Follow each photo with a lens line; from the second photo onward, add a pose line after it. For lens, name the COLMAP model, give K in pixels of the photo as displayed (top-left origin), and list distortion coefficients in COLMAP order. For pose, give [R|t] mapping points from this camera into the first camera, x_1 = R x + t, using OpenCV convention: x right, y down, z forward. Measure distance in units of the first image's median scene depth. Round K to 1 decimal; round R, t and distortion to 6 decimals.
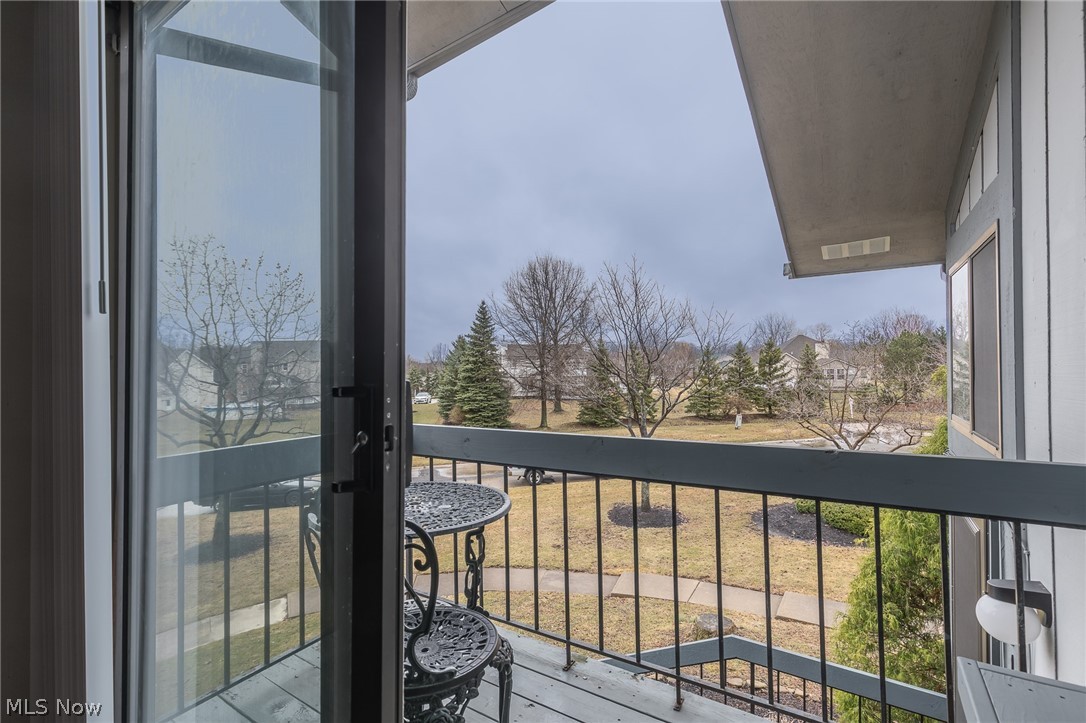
lens RADIAL K [[486.4, 0, 539.7], [0, 486.4, 362.5], [0, 0, 1]] dist [0.009690, -0.002129]
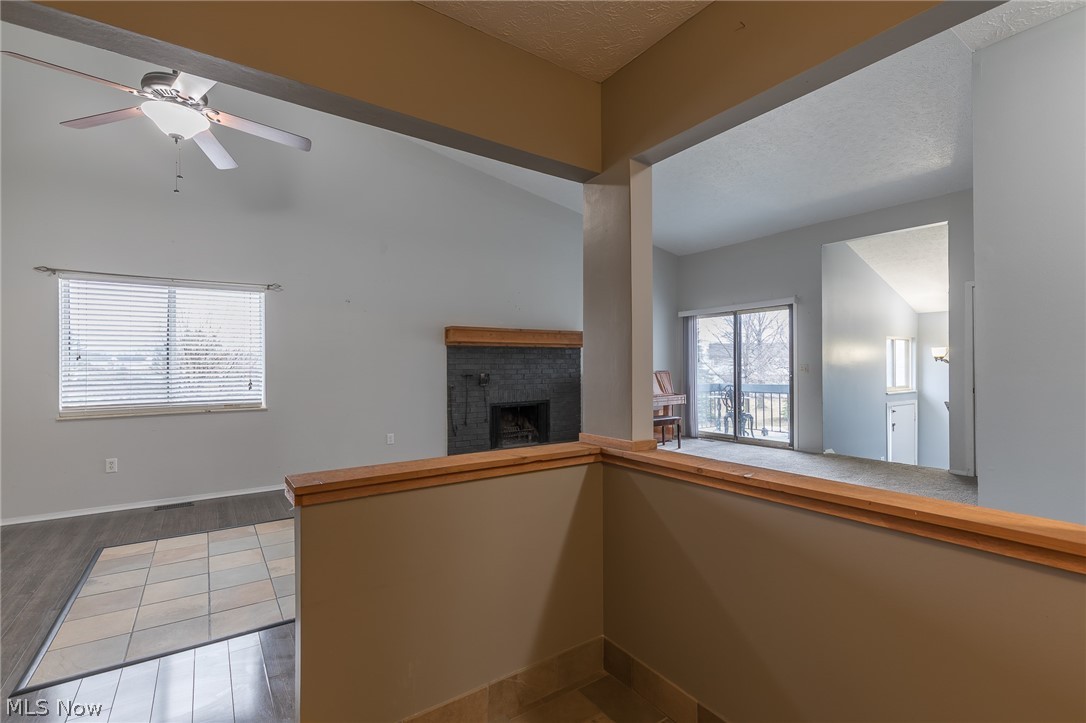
lens RADIAL K [[486.4, 0, 540.9], [0, 486.4, 360.8], [0, 0, 1]] dist [0.009690, -0.002129]
pose [[0.925515, 0.000396, -0.378710, -0.007118], [0.000226, 0.999999, 0.001599, -0.003721], [0.378710, -0.001565, 0.925514, -0.196628]]
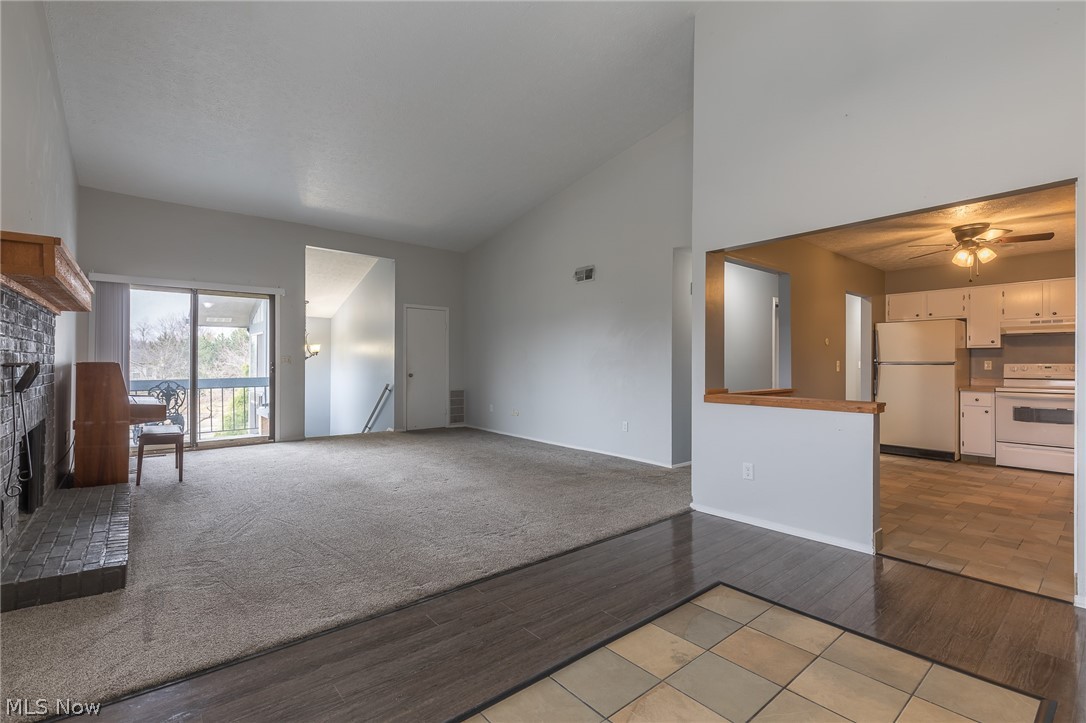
lens RADIAL K [[486.4, 0, 537.4], [0, 486.4, 363.5], [0, 0, 1]] dist [0.009690, -0.002129]
pose [[0.294240, 0.009627, 0.955683, -0.131782], [-0.012705, 0.999900, -0.006161, 0.000609], [-0.955647, -0.010329, 0.294333, -0.139048]]
